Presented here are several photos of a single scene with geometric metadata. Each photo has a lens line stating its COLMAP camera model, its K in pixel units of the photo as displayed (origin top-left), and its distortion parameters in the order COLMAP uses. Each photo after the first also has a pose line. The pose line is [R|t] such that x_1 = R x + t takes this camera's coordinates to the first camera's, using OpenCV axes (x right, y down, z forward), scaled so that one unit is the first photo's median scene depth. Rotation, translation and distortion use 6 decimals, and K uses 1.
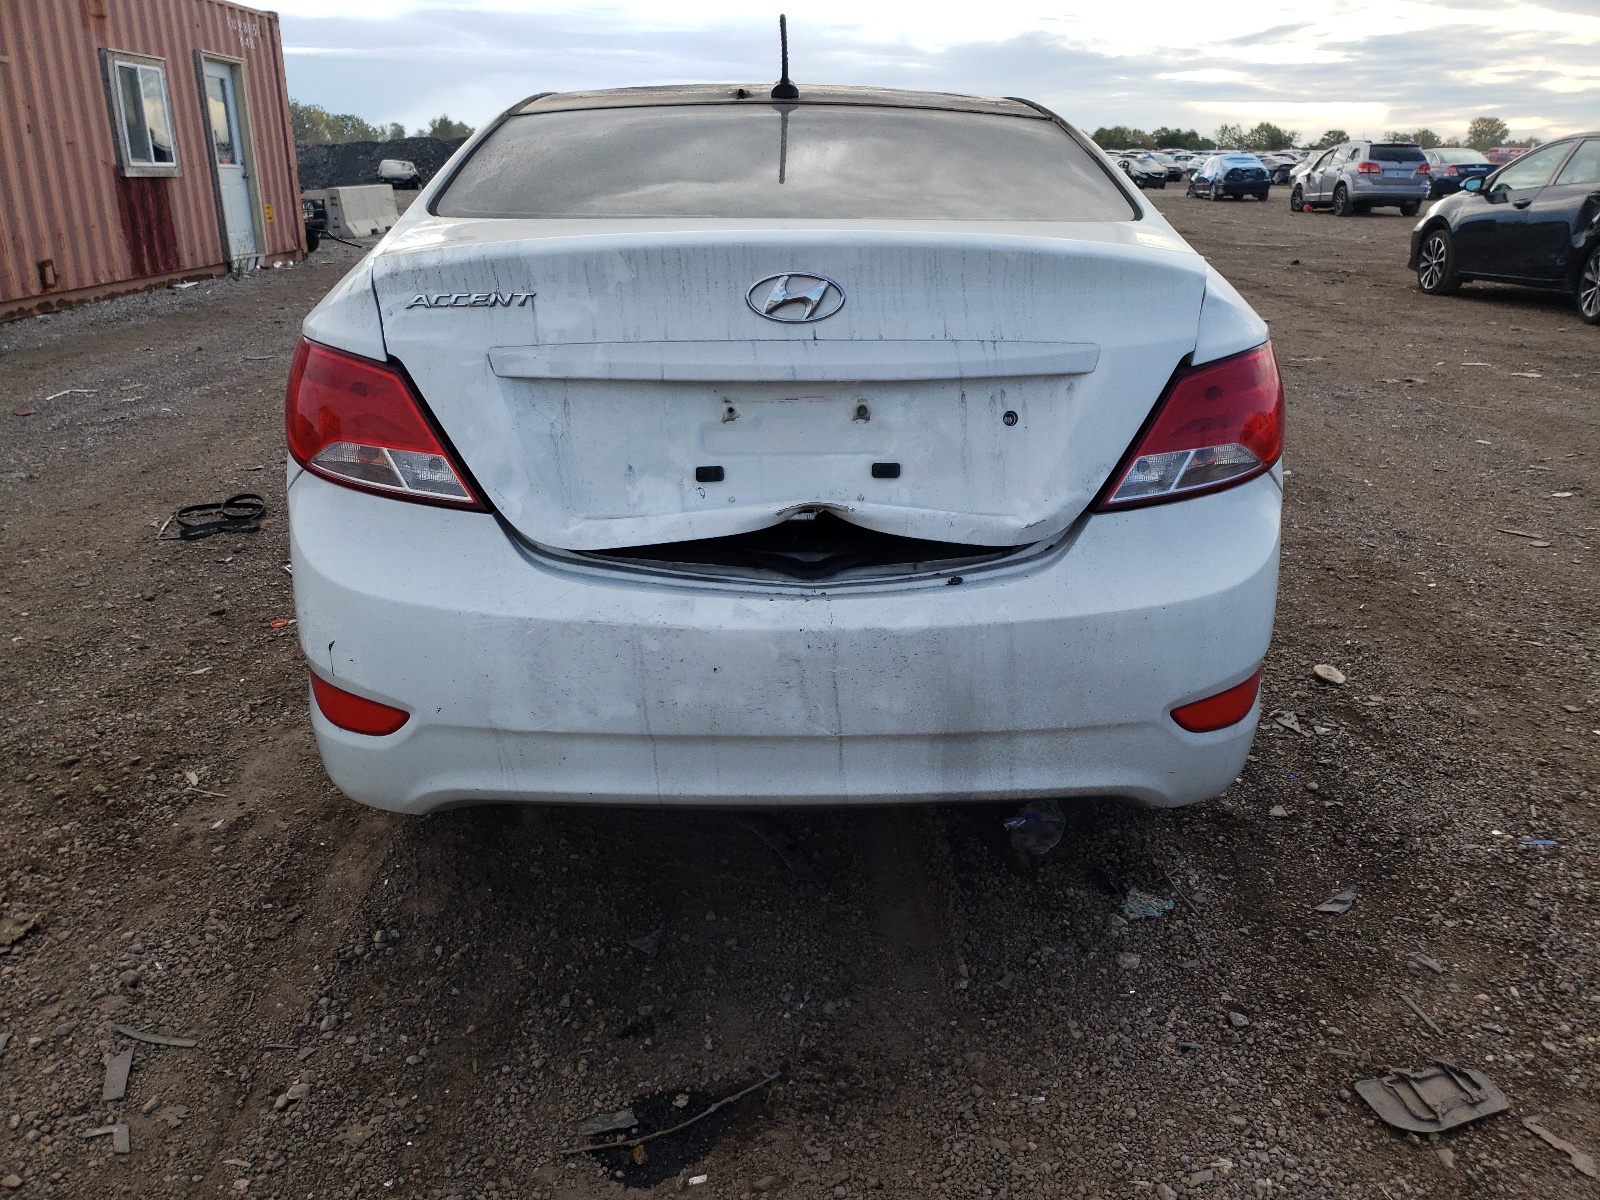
lens RADIAL K [[1250.3, 0, 800.0], [0, 1250.3, 600.0], [0, 0, 1]] dist [0.081848, -0.102152]
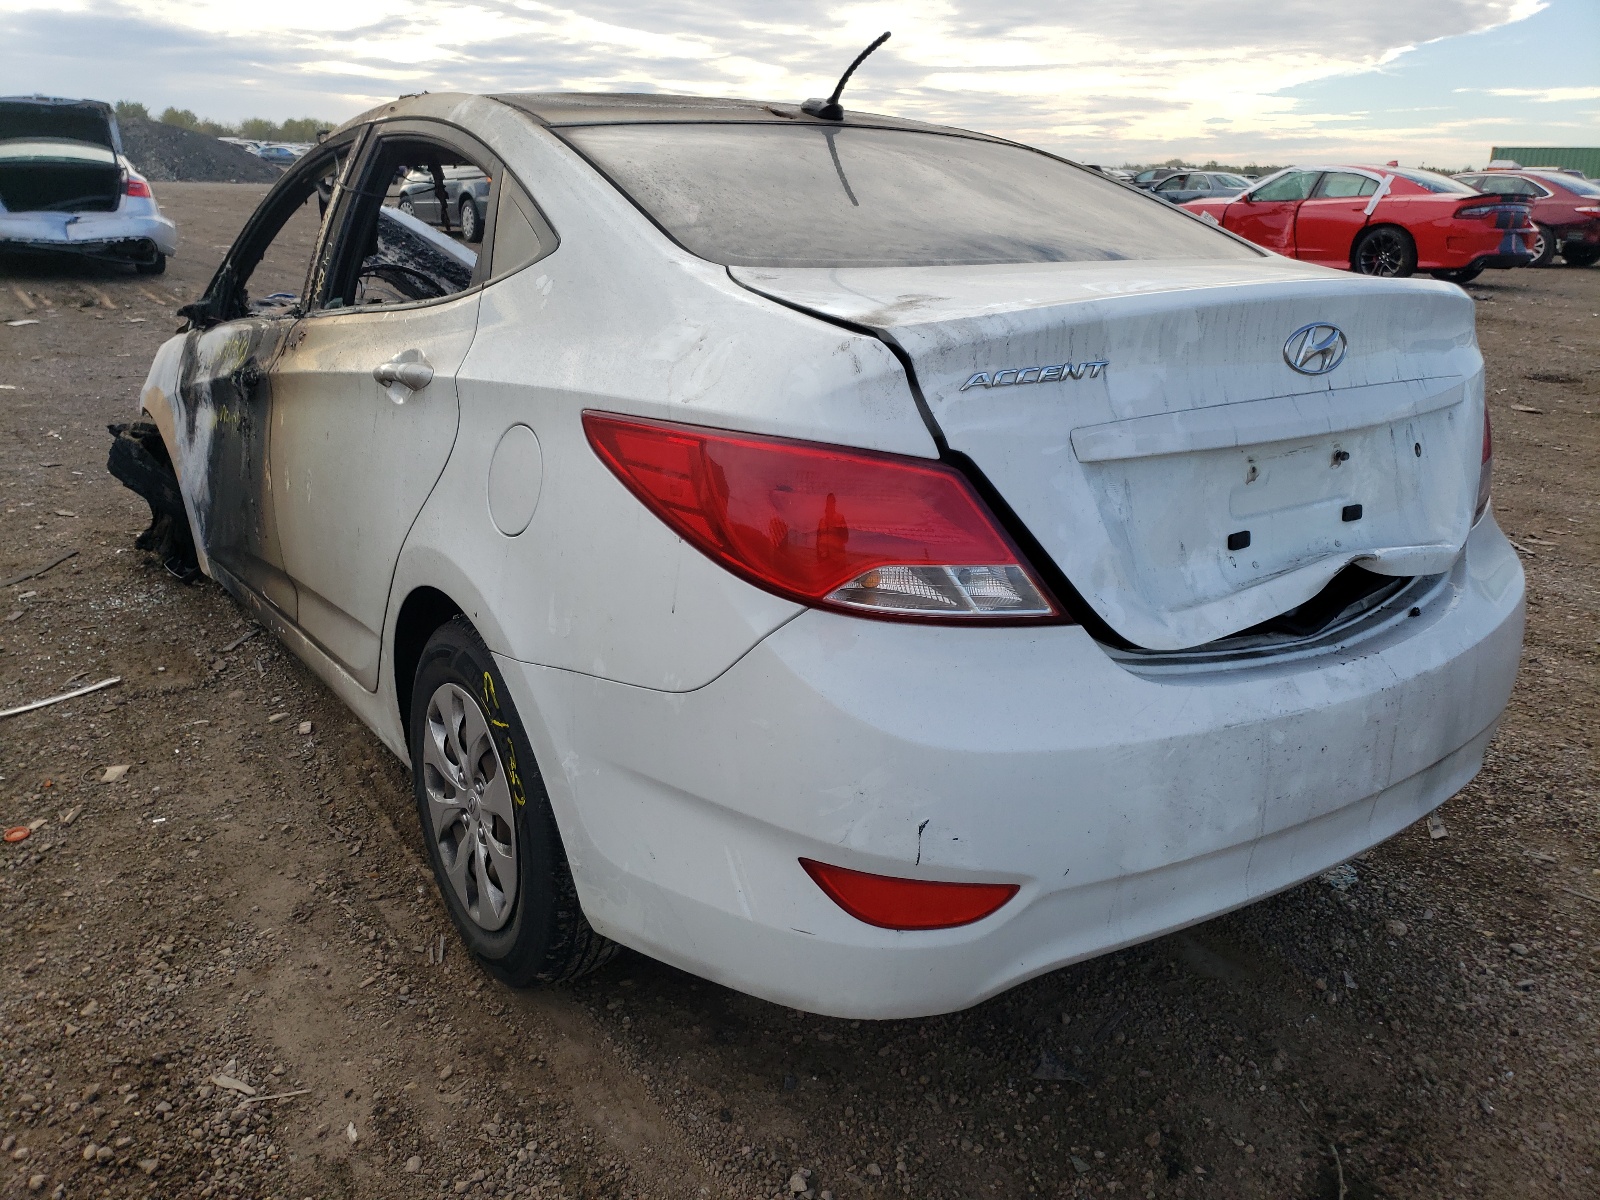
lens RADIAL K [[1196.9, 0, 796.0], [0, 1196.9, 568.3], [0, 0, 1]] dist [0.124956, -0.089603]
pose [[0.837758, -0.147187, 0.525830, -0.813442], [0.155830, 0.987384, 0.028113, -0.156014], [-0.523334, 0.058389, 0.850125, 0.407495]]
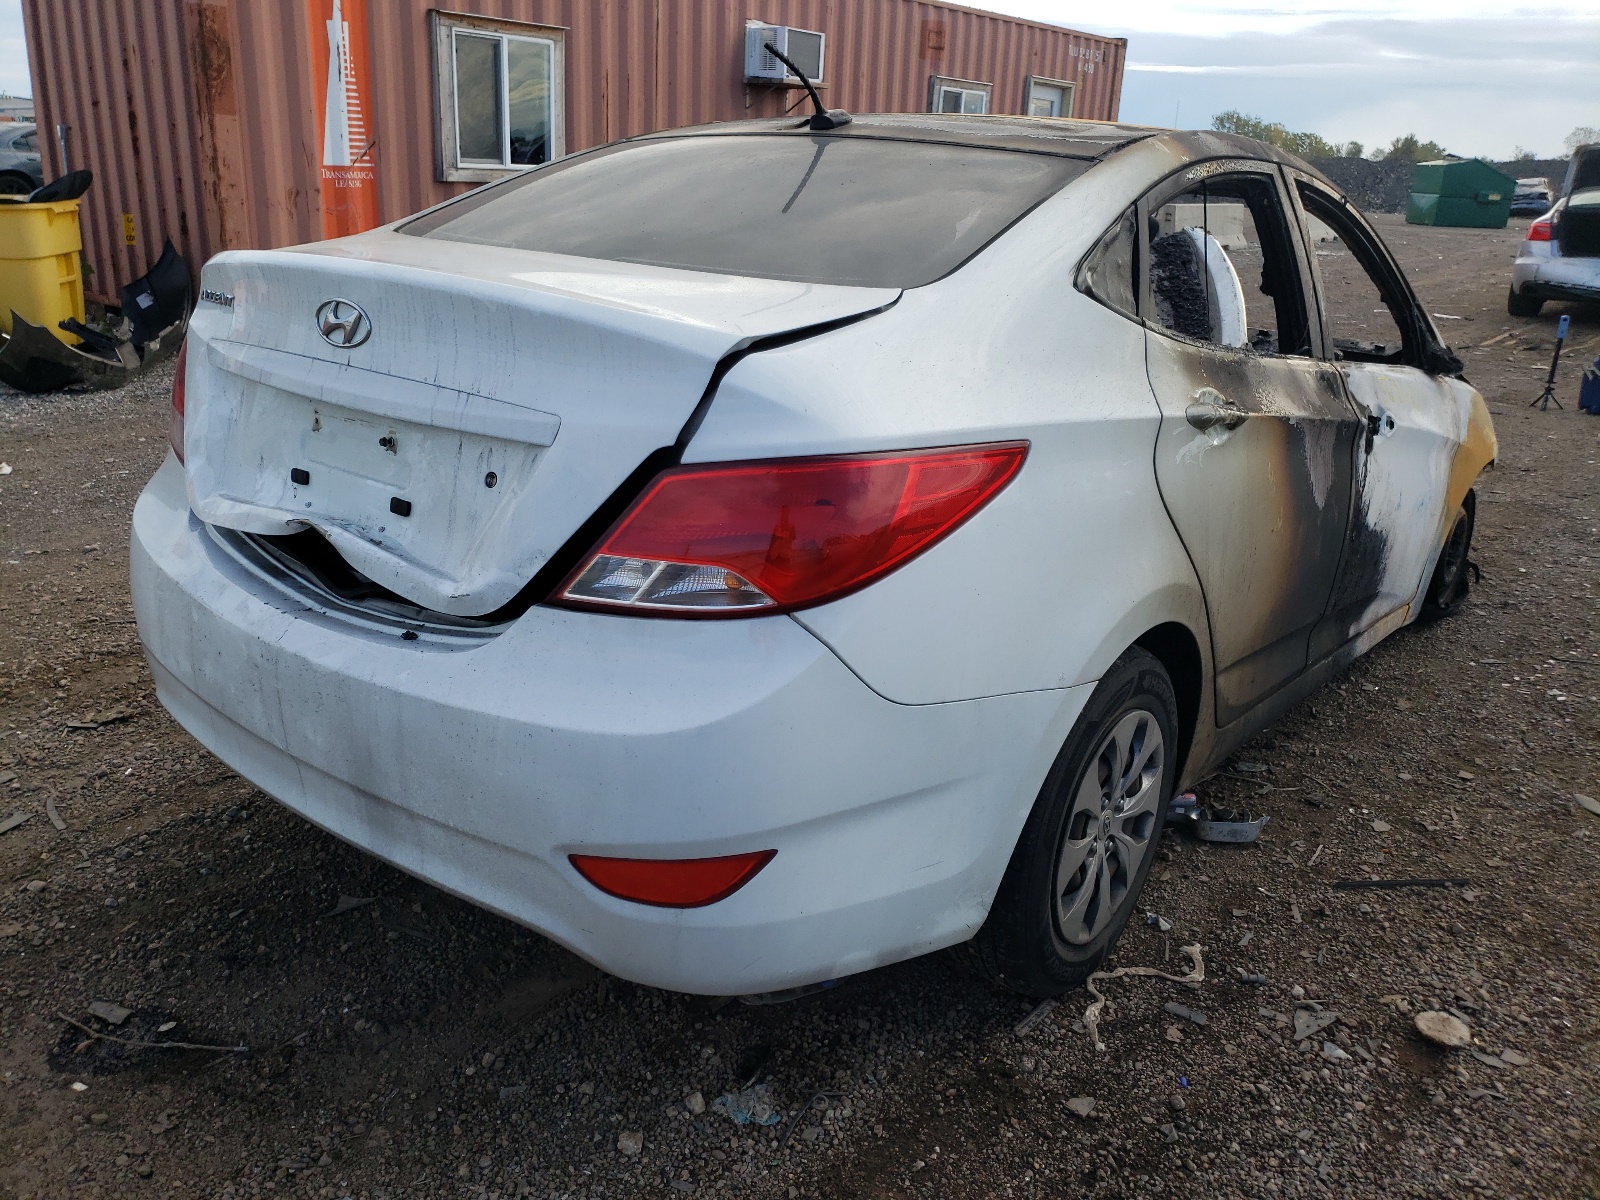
lens RADIAL K [[1268.6, 0, 793.8], [0, 1268.6, 569.1], [0, 0, 1]] dist [-0.006403, 0.046829]
pose [[0.749997, 0.226987, -0.621274, 0.916806], [-0.248068, 0.967241, 0.053923, -0.185841], [0.613161, 0.113676, 0.781736, 0.421975]]
